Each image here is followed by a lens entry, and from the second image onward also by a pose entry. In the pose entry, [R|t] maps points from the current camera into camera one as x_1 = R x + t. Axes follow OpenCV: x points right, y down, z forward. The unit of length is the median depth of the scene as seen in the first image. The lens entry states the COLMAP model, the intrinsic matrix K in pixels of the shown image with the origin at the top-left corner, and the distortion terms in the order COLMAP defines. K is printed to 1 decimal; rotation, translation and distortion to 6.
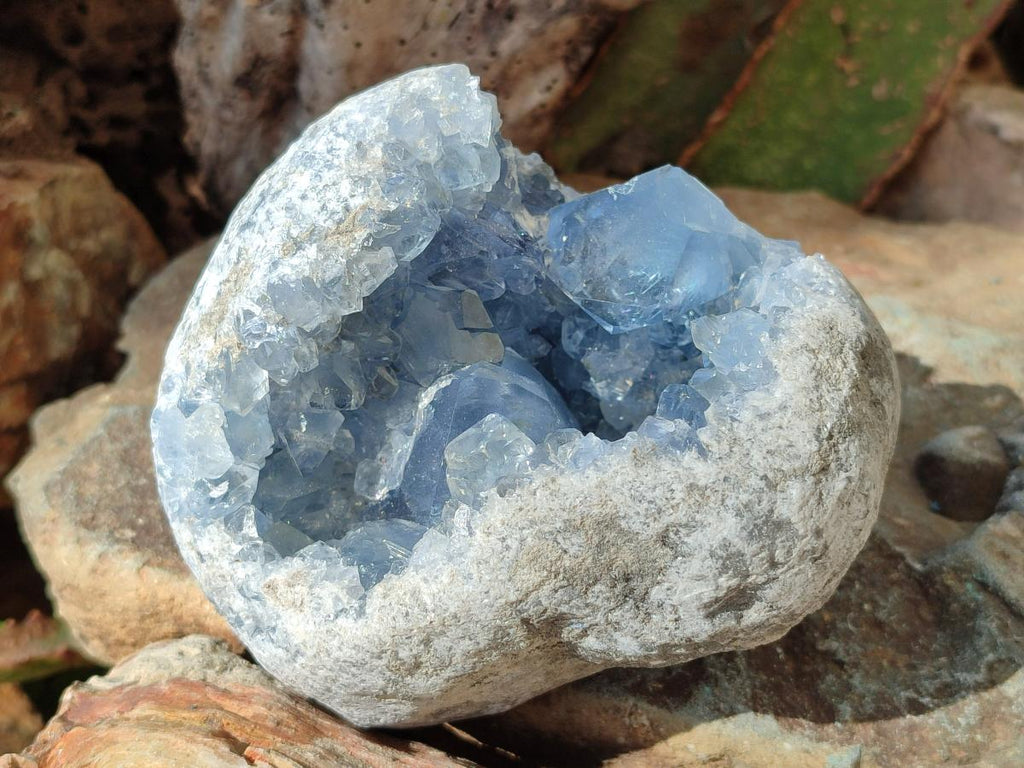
lens RADIAL K [[1483.5, 0, 512.0], [0, 1483.5, 384.0], [0, 0, 1]] dist [0.358943, -2.314687]
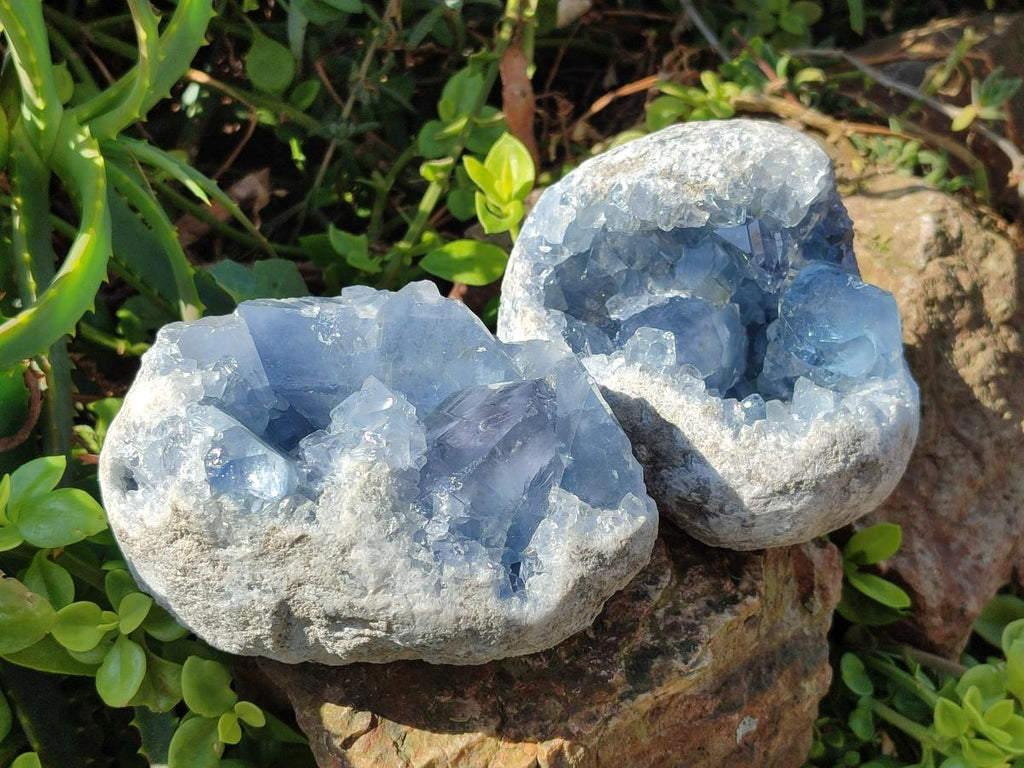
lens RADIAL K [[1483.5, 0, 512.0], [0, 1483.5, 384.0], [0, 0, 1]] dist [0.358943, -2.314687]
pose [[0.681832, 0.707227, -0.186912, 0.216858], [-0.653068, 0.703625, 0.280025, -0.288779], [0.329557, -0.068864, 0.941621, -0.651250]]
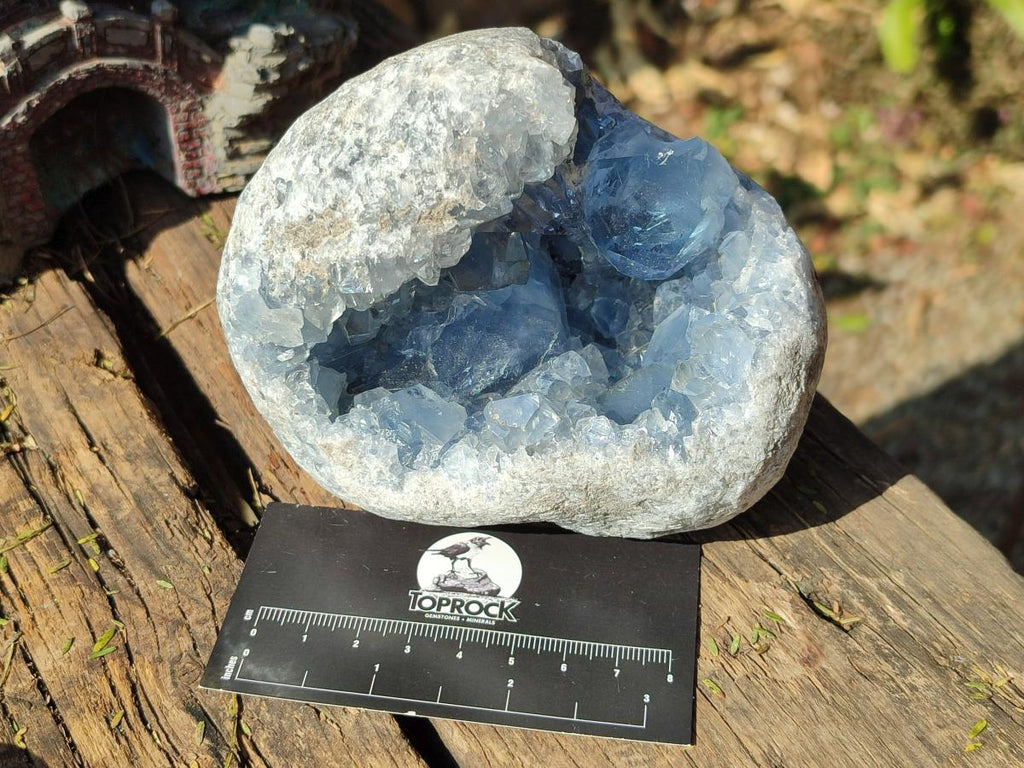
lens RADIAL K [[1553.1, 0, 512.0], [0, 1553.1, 384.0], [0, 0, 1]] dist [0.229823, -1.578356]
pose [[0.967760, 0.101912, 0.230334, -0.331507], [-0.212831, 0.819919, 0.531447, -0.676964], [-0.134695, -0.563335, 0.815175, -0.083872]]
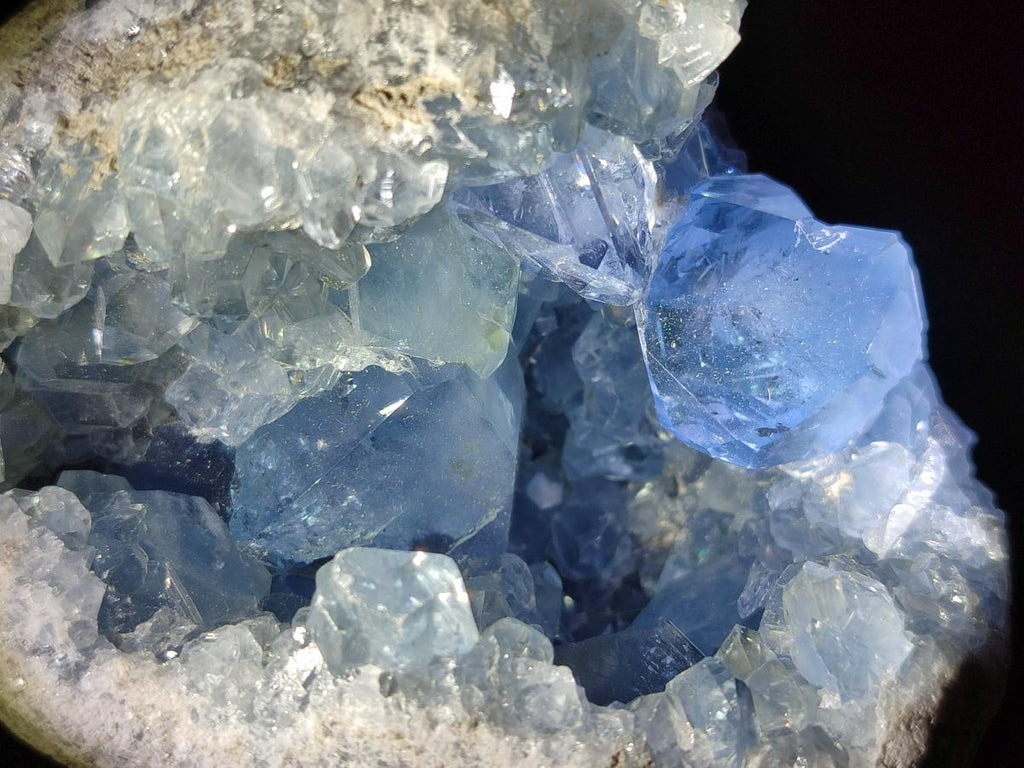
lens RADIAL K [[1553.1, 0, 512.0], [0, 1553.1, 384.0], [0, 0, 1]] dist [0.229823, -1.578356]
pose [[0.826494, 0.503215, 0.252353, -0.172061], [-0.558397, 0.789701, 0.254096, -0.194174], [-0.071419, -0.350922, 0.933677, 0.449964]]
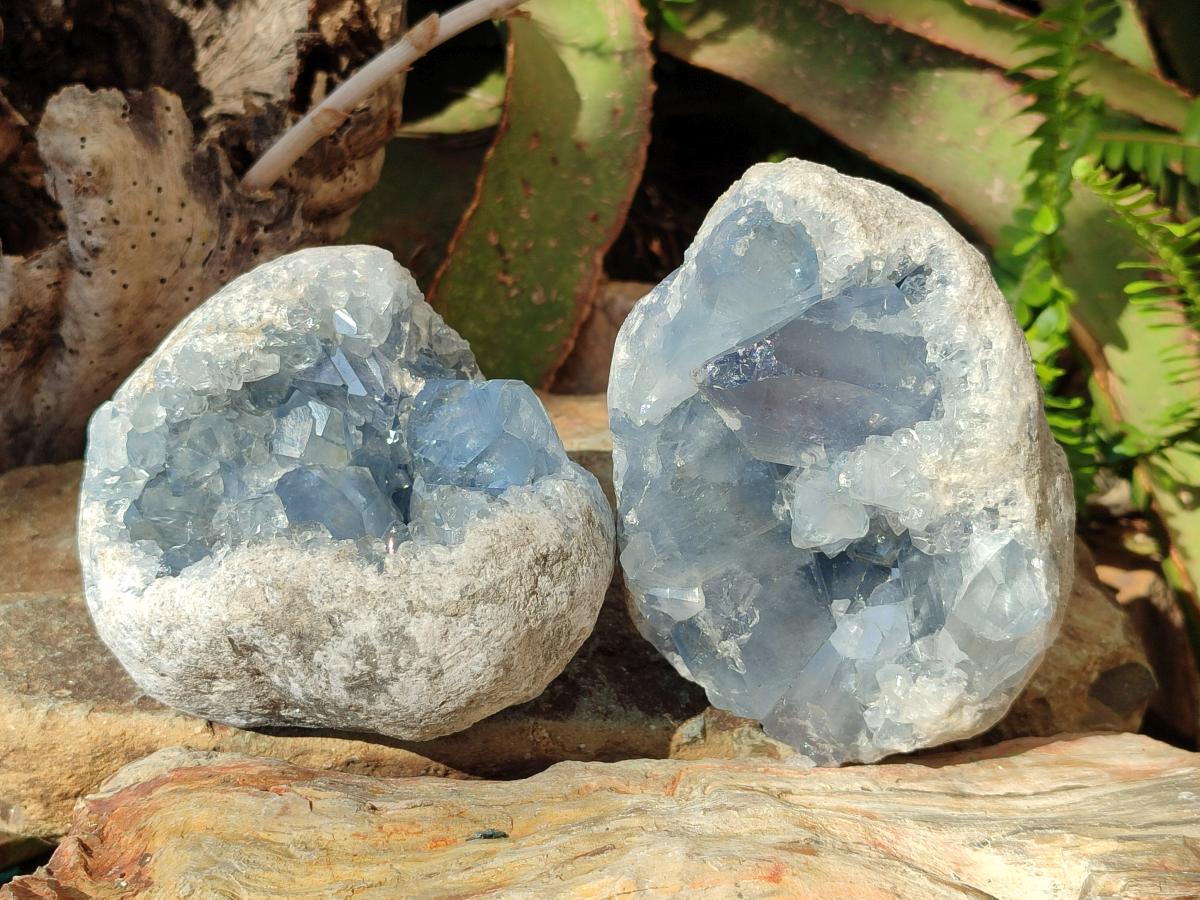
lens RADIAL K [[1738.5, 0, 600.0], [0, 1738.5, 450.0], [0, 0, 1]] dist [0.358943, -2.314687]
pose [[0.903758, 0.368206, -0.218280, 0.578409], [-0.385546, 0.921758, -0.041429, -0.061689], [0.185947, 0.121598, 0.975006, -0.499491]]
